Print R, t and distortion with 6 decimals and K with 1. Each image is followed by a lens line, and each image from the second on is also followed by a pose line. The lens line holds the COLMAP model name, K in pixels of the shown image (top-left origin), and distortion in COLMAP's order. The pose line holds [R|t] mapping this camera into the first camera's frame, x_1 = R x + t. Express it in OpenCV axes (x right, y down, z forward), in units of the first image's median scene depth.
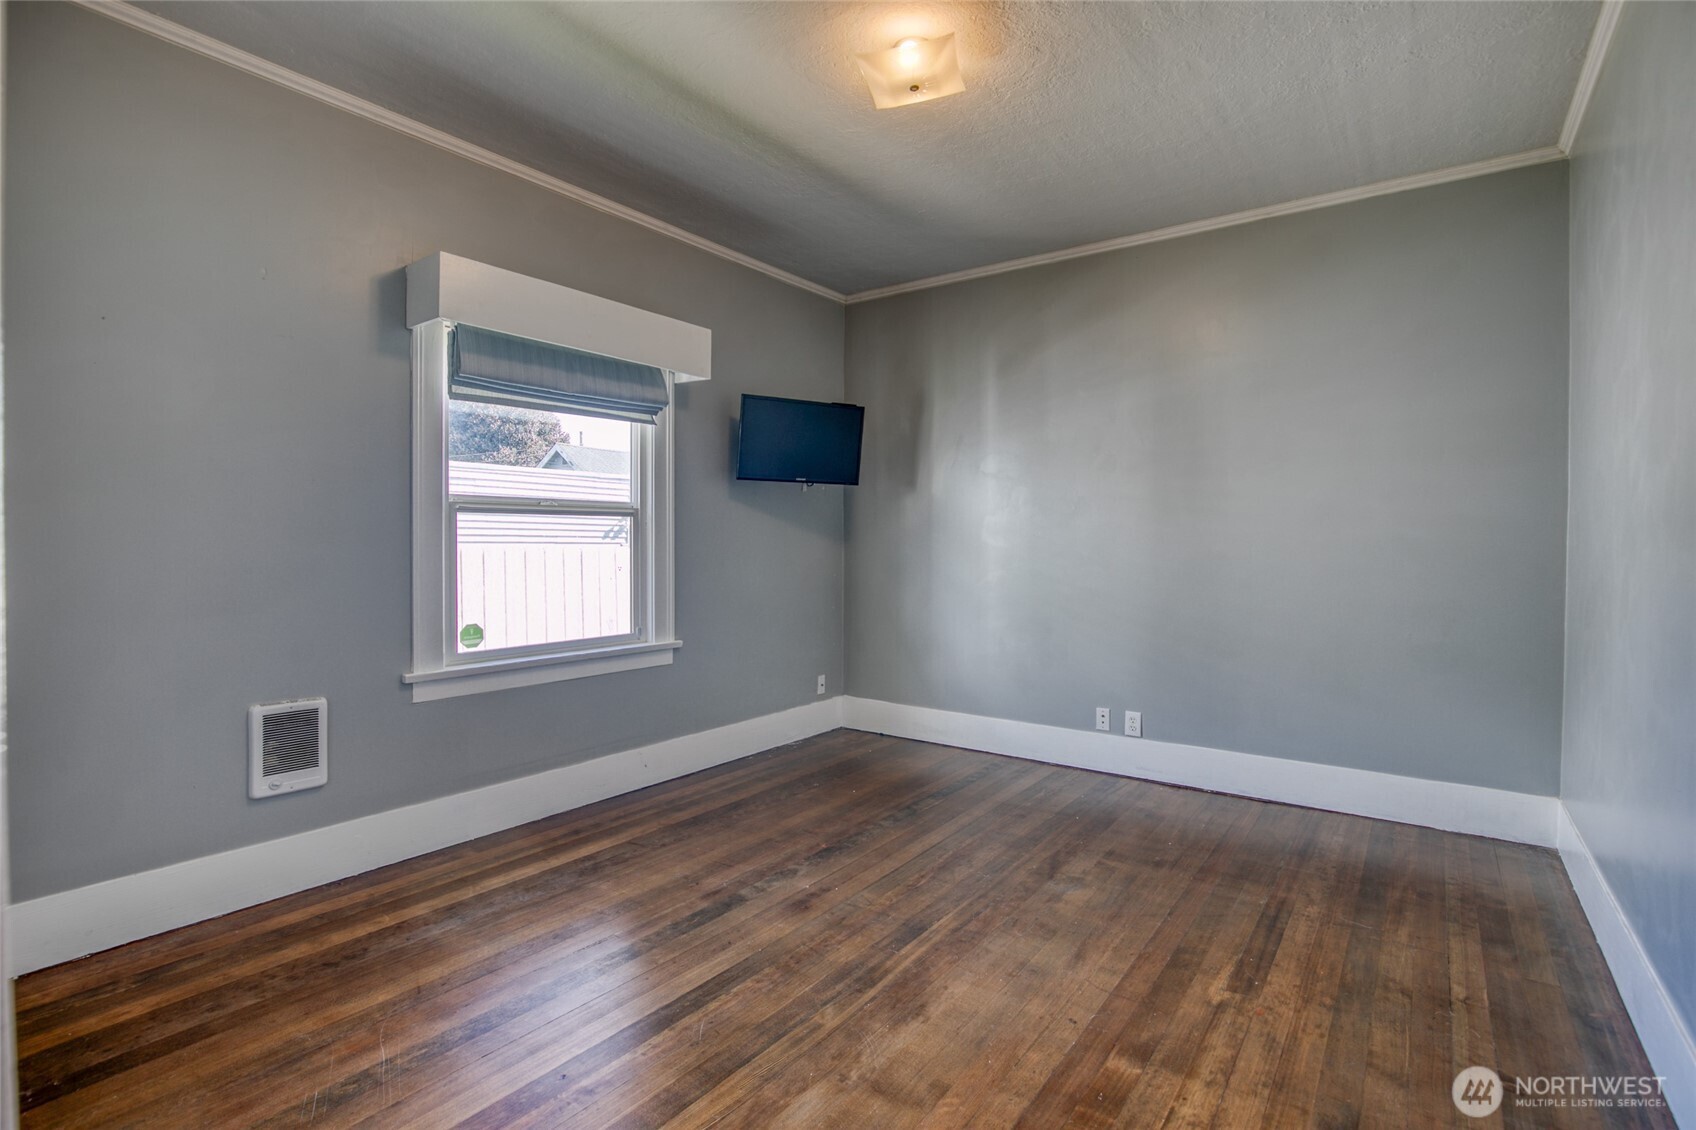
lens RADIAL K [[796.6, 0, 848.5], [0, 796.6, 557.2], [0, 0, 1]] dist [-0.026665, 0.000609]
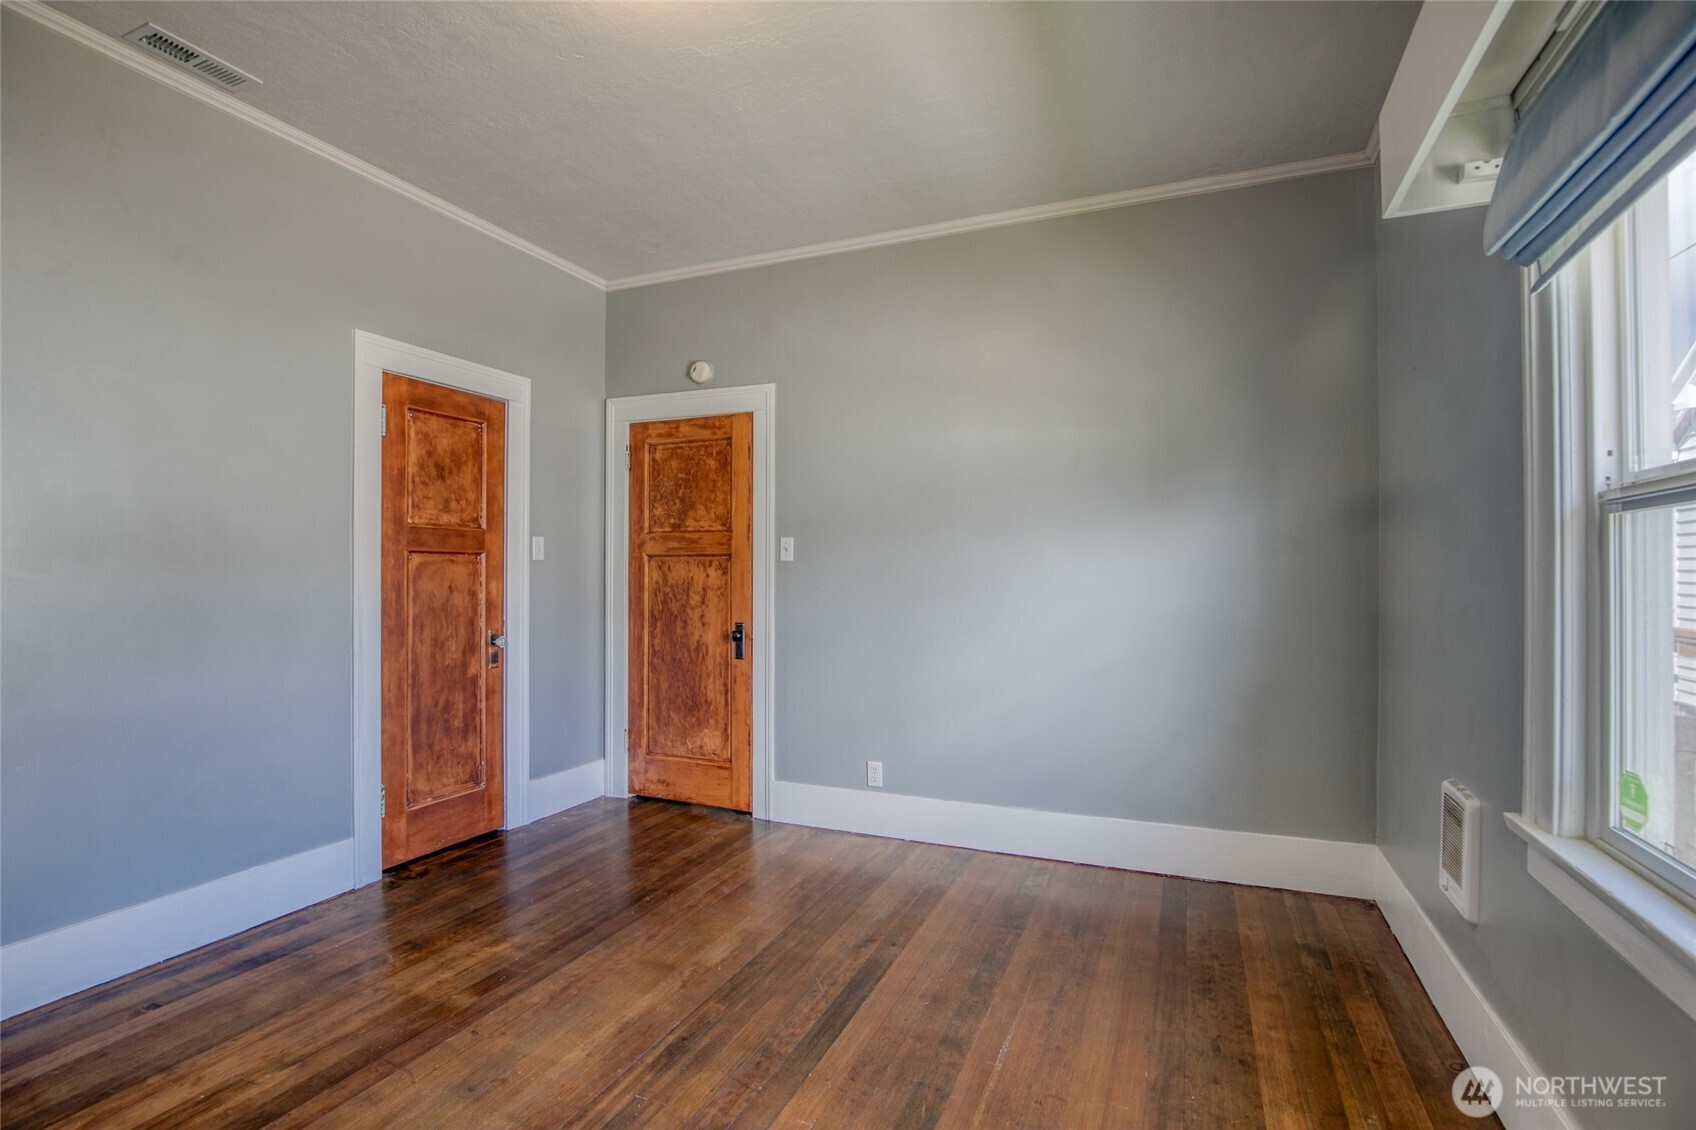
lens RADIAL K [[796.6, 0, 848.5], [0, 796.6, 566.8], [0, 0, 1]] dist [-0.026665, 0.000609]
pose [[-0.974518, -0.006568, -0.224212, 0.037961], [-0.008440, 0.999937, 0.007393, -0.033731], [0.224149, 0.009097, -0.974512, 1.981942]]
